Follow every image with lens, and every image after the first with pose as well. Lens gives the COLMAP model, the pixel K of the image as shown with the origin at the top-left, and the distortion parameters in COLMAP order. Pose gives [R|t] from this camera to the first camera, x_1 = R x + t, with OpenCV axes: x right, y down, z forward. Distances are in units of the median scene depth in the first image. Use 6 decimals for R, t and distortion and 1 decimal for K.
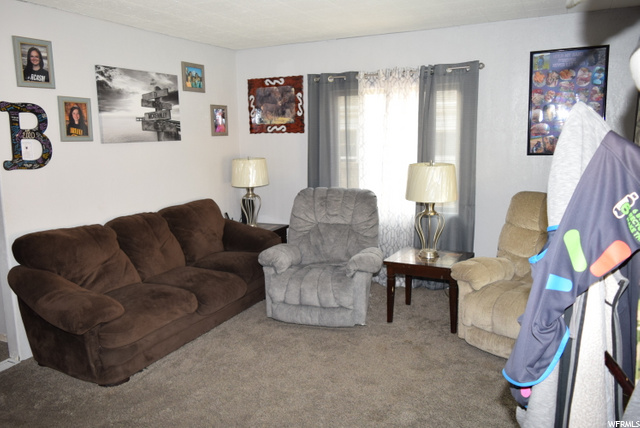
lens RADIAL K [[500.6, 0, 320.1], [0, 500.6, 216.0], [0, 0, 1]] dist [-0.020234, 0.015728]
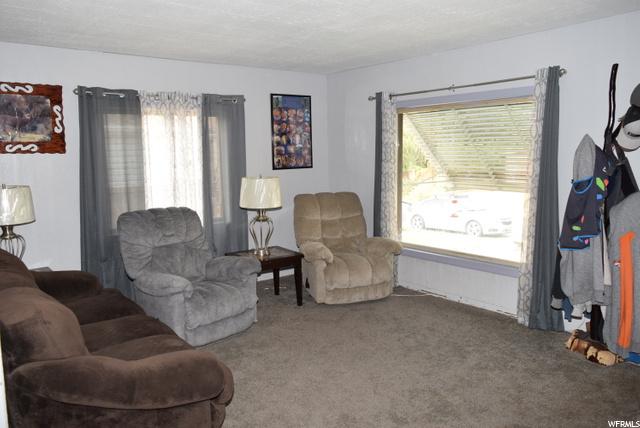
lens RADIAL K [[500.6, 0, 319.9], [0, 500.6, 210.7], [0, 0, 1]] dist [-0.020234, 0.015728]
pose [[0.426231, -0.094144, 0.899702, -0.615772], [0.157949, 0.987037, 0.028454, -0.026963], [-0.890718, 0.129979, 0.435575, 0.266619]]
